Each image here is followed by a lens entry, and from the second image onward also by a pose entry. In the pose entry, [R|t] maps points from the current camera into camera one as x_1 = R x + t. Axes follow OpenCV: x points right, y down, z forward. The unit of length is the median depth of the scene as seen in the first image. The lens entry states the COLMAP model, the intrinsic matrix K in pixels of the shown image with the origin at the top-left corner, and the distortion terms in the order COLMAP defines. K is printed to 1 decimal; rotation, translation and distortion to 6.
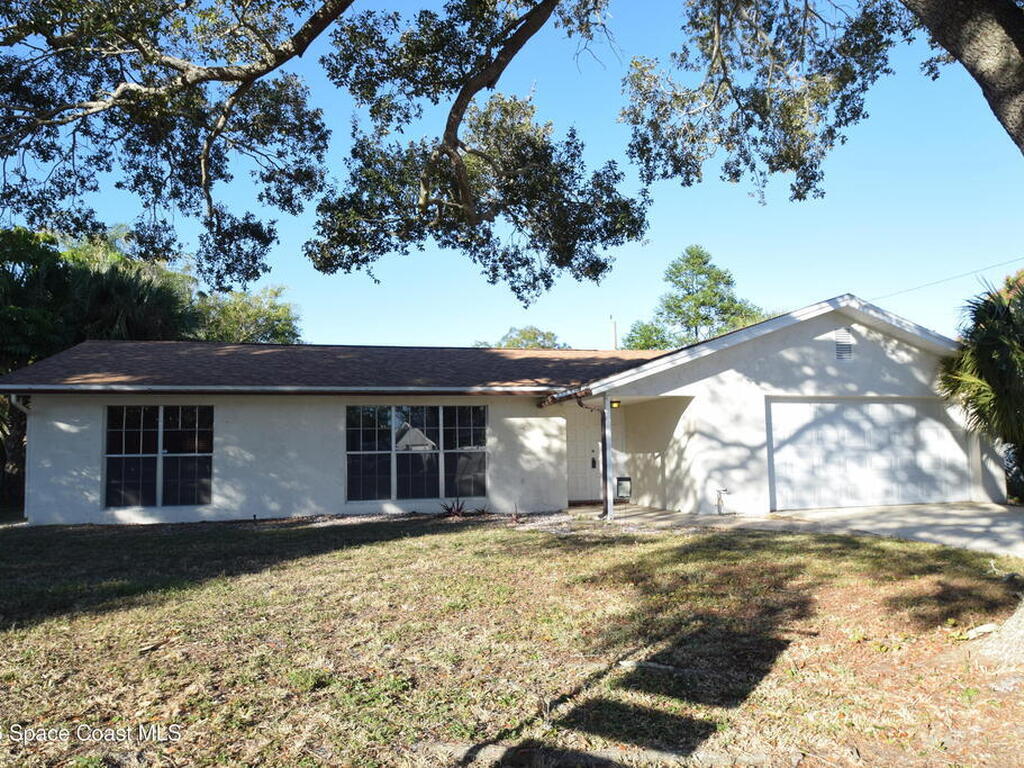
lens RADIAL K [[665.6, 0, 515.4], [0, 665.6, 414.9], [0, 0, 1]] dist [-0.030924, 0.002310]
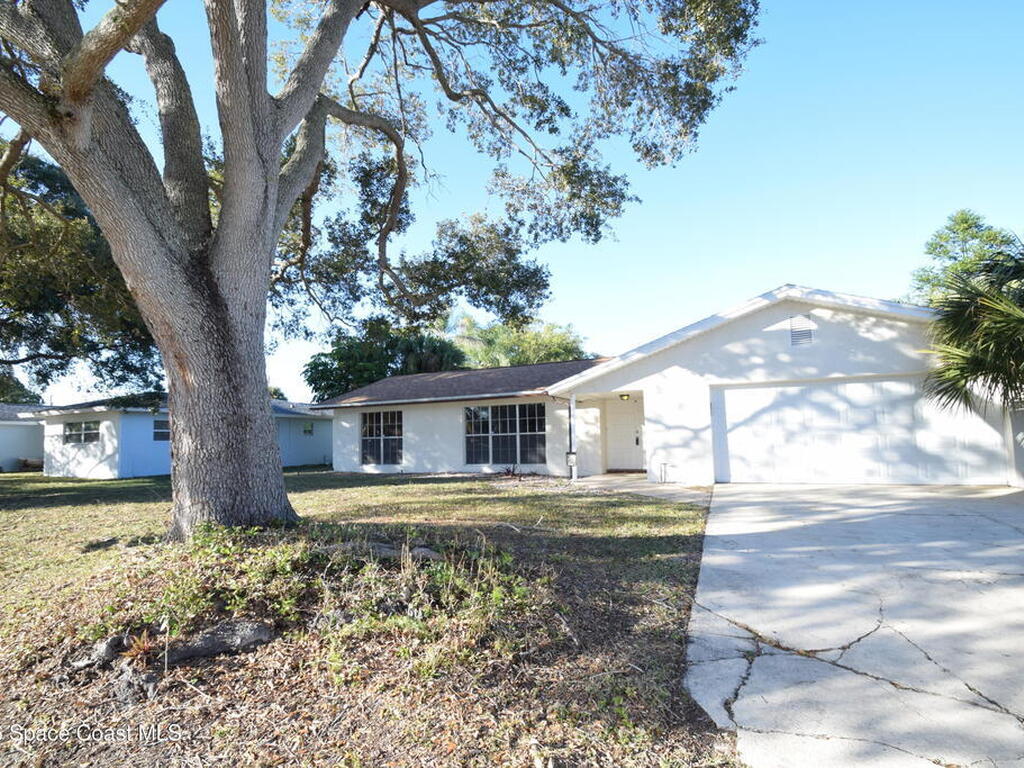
lens RADIAL K [[500.4, 0, 502.3], [0, 500.4, 405.3], [0, 0, 1]] dist [0.011379, -0.017983]
pose [[0.783535, -0.043357, -0.619834, 0.624543], [0.048361, 0.998792, -0.008731, -0.003524], [0.619463, -0.023135, 0.784685, 0.070237]]
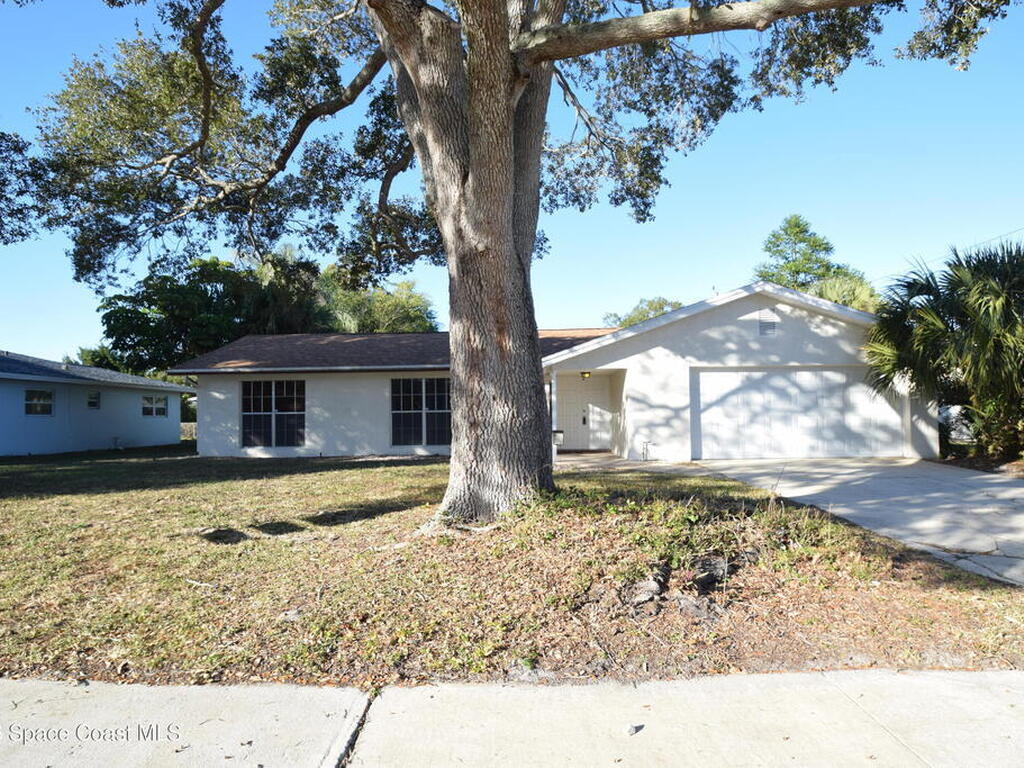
lens RADIAL K [[605.9, 0, 509.1], [0, 605.9, 404.1], [0, 0, 1]] dist [-0.024246, -0.000886]
pose [[0.959085, 0.000038, -0.283117, 0.364746], [0.012612, 0.999001, 0.042861, -0.012600], [0.282836, -0.044678, 0.958127, -0.174362]]
